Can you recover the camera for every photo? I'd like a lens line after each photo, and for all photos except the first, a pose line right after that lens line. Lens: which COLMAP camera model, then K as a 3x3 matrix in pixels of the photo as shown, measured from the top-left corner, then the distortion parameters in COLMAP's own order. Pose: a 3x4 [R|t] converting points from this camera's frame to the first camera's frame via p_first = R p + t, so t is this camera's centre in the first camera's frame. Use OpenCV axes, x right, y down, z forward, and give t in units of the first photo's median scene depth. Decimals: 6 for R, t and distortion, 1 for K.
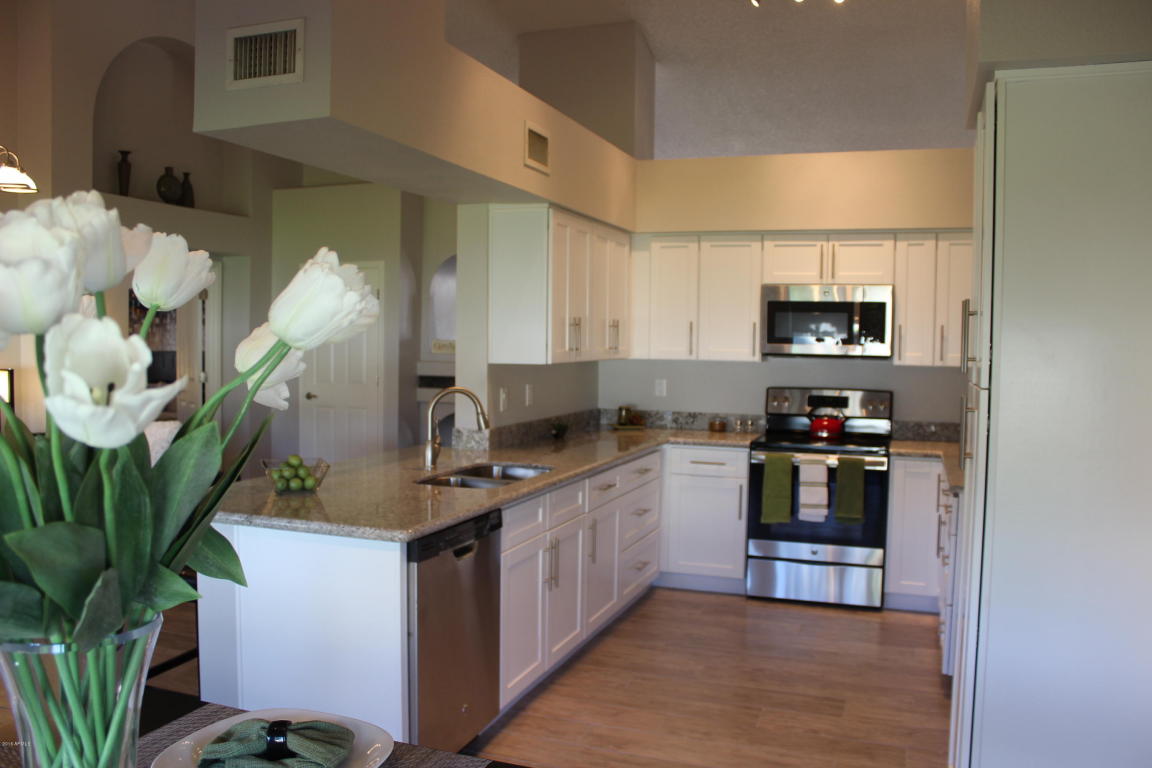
lens RADIAL K [[958.8, 0, 568.0], [0, 958.8, 390.2], [0, 0, 1]] dist [-0.175516, 0.172036]
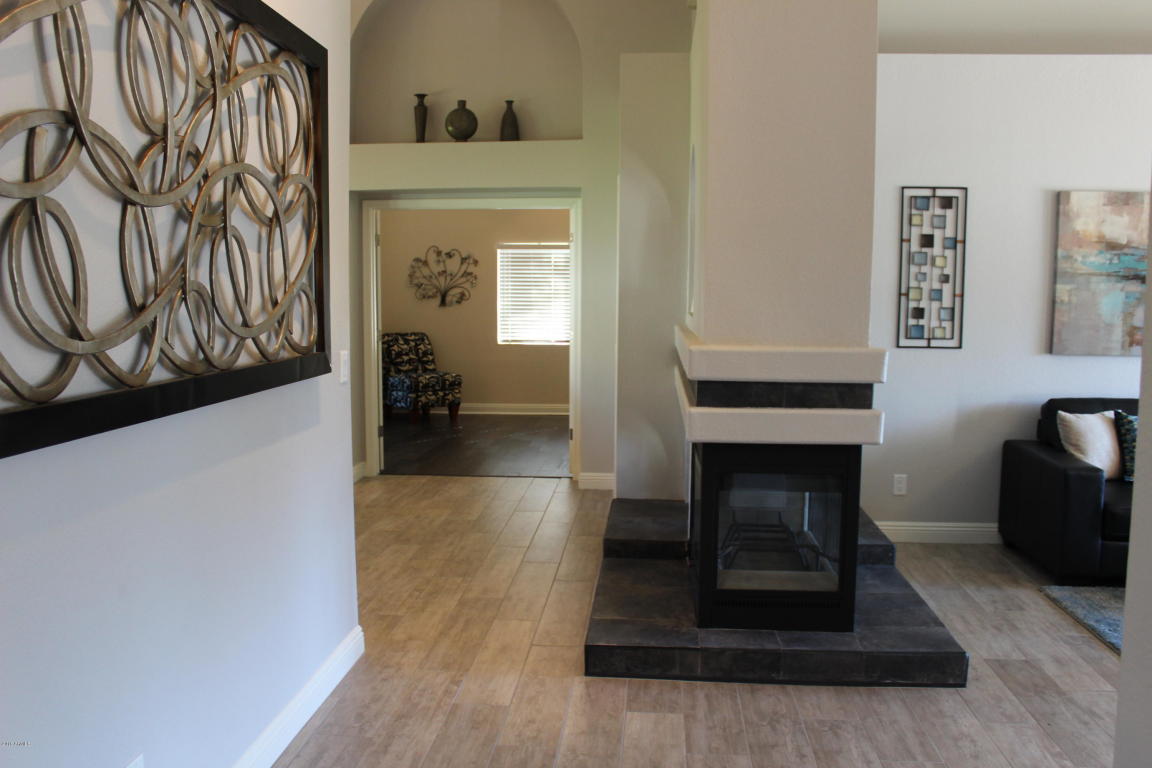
lens RADIAL K [[958.8, 0, 568.0], [0, 958.8, 390.2], [0, 0, 1]] dist [-0.175516, 0.172036]
pose [[0.262211, 0.083660, -0.961377, 0.737012], [-0.055857, 0.995881, 0.071428, -0.057902], [0.963393, 0.034970, 0.265803, 1.357135]]
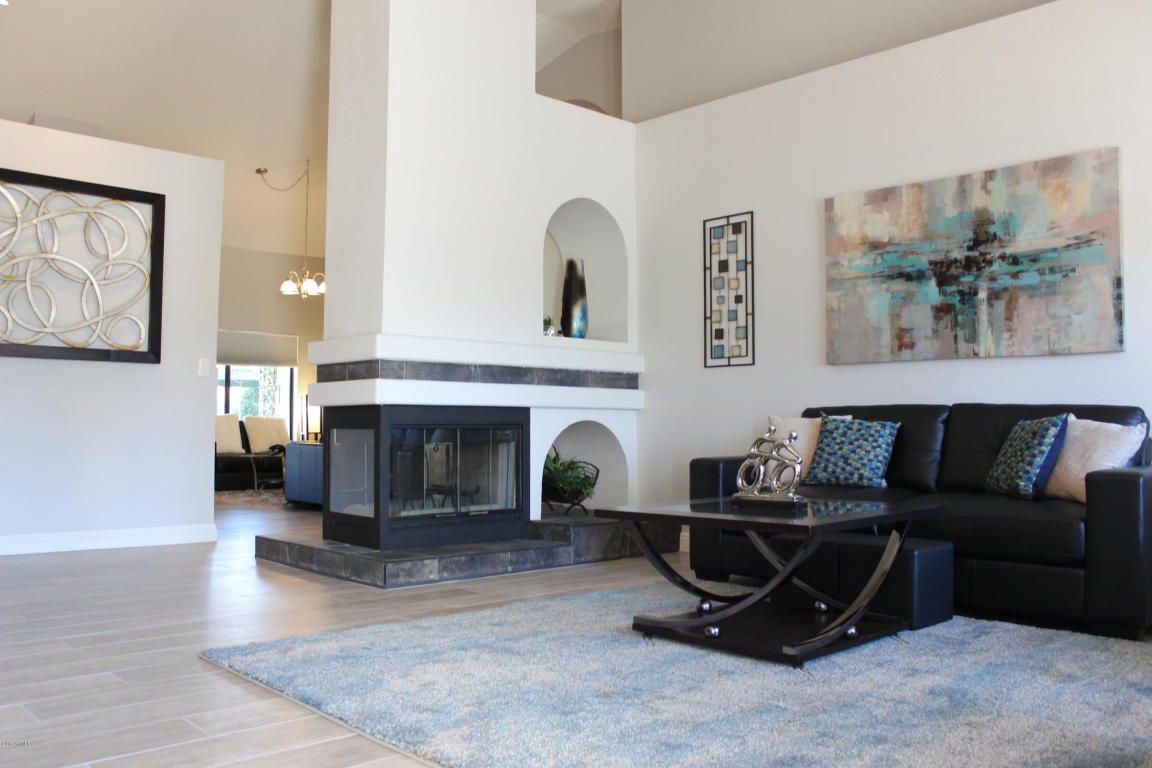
lens RADIAL K [[958.8, 0, 568.0], [0, 958.8, 390.2], [0, 0, 1]] dist [-0.175516, 0.172036]
pose [[-0.451046, -0.045945, -0.891317, 0.919302], [-0.054212, 0.998240, -0.024023, 0.015987], [0.890853, 0.037485, -0.452743, 2.410751]]
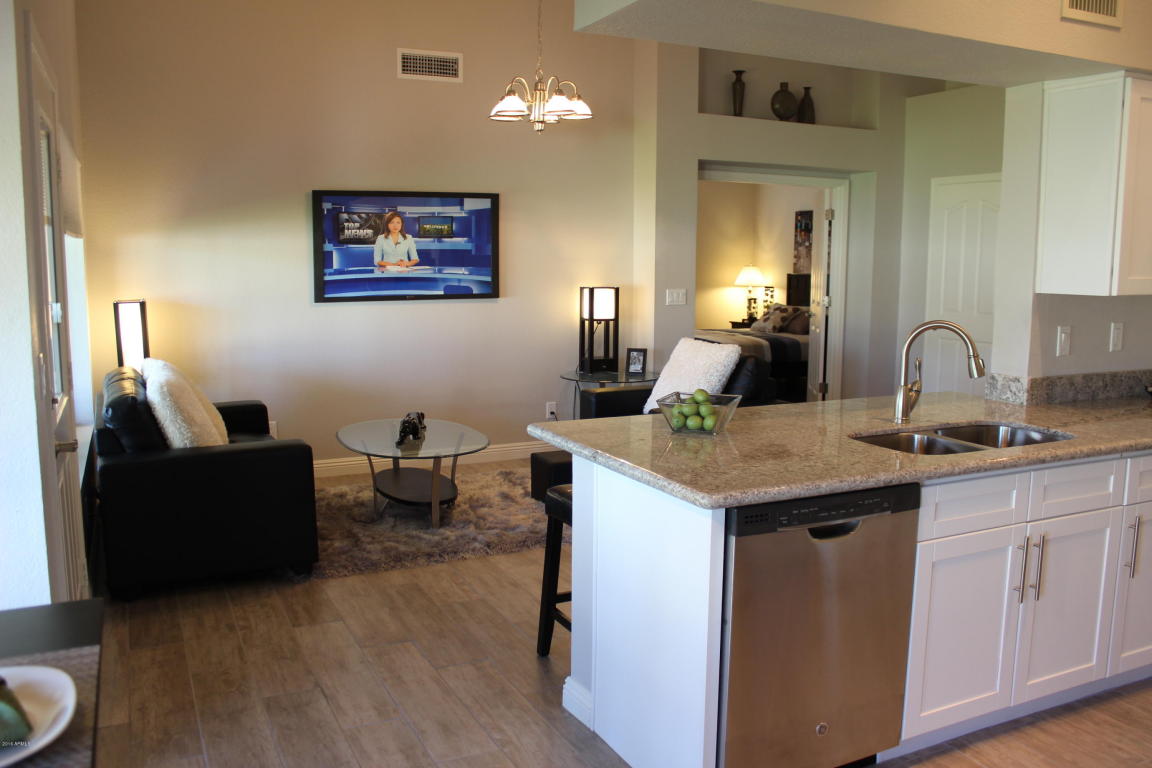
lens RADIAL K [[958.8, 0, 568.0], [0, 958.8, 390.2], [0, 0, 1]] dist [-0.175516, 0.172036]
pose [[0.718168, 0.089821, -0.690049, 0.171494], [-0.035450, 0.995069, 0.092629, -0.006142], [0.694966, -0.042061, 0.717811, 0.202832]]
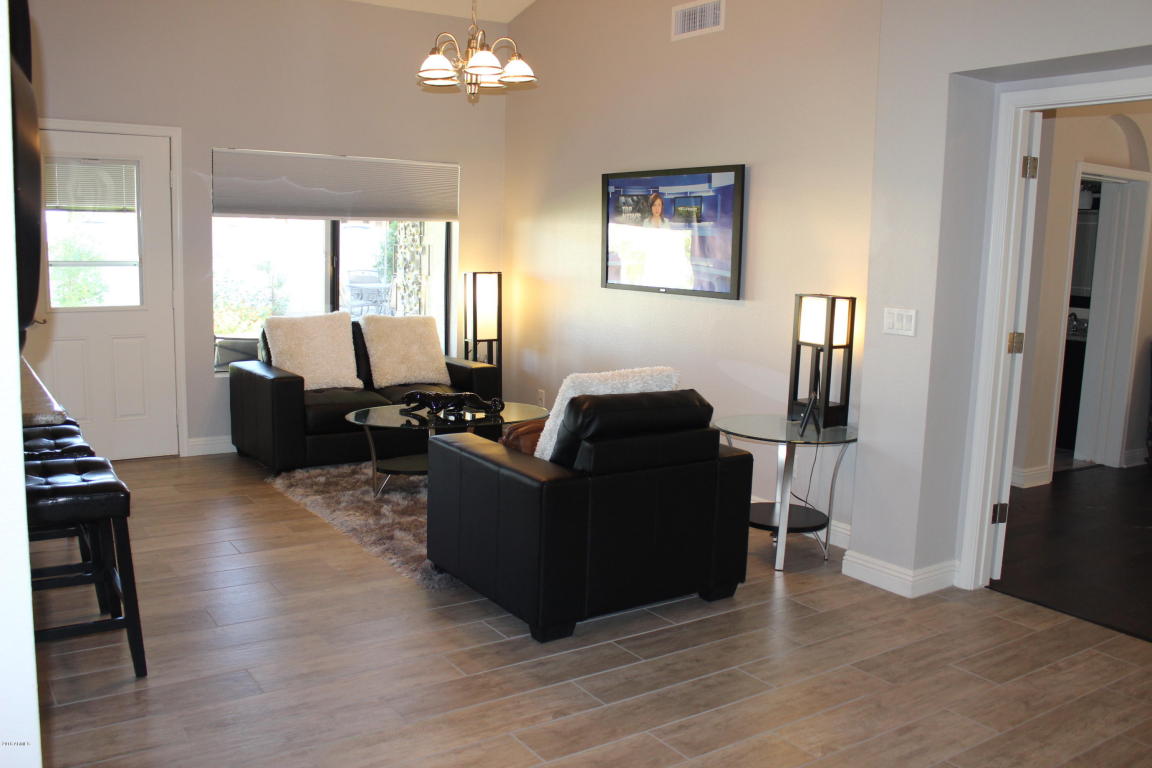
lens RADIAL K [[958.8, 0, 568.0], [0, 958.8, 390.2], [0, 0, 1]] dist [-0.175516, 0.172036]
pose [[-0.592862, 0.099558, -0.799126, 0.101020], [-0.078921, 0.980369, 0.180689, -0.088043], [0.801427, 0.170191, -0.573366, 1.648604]]
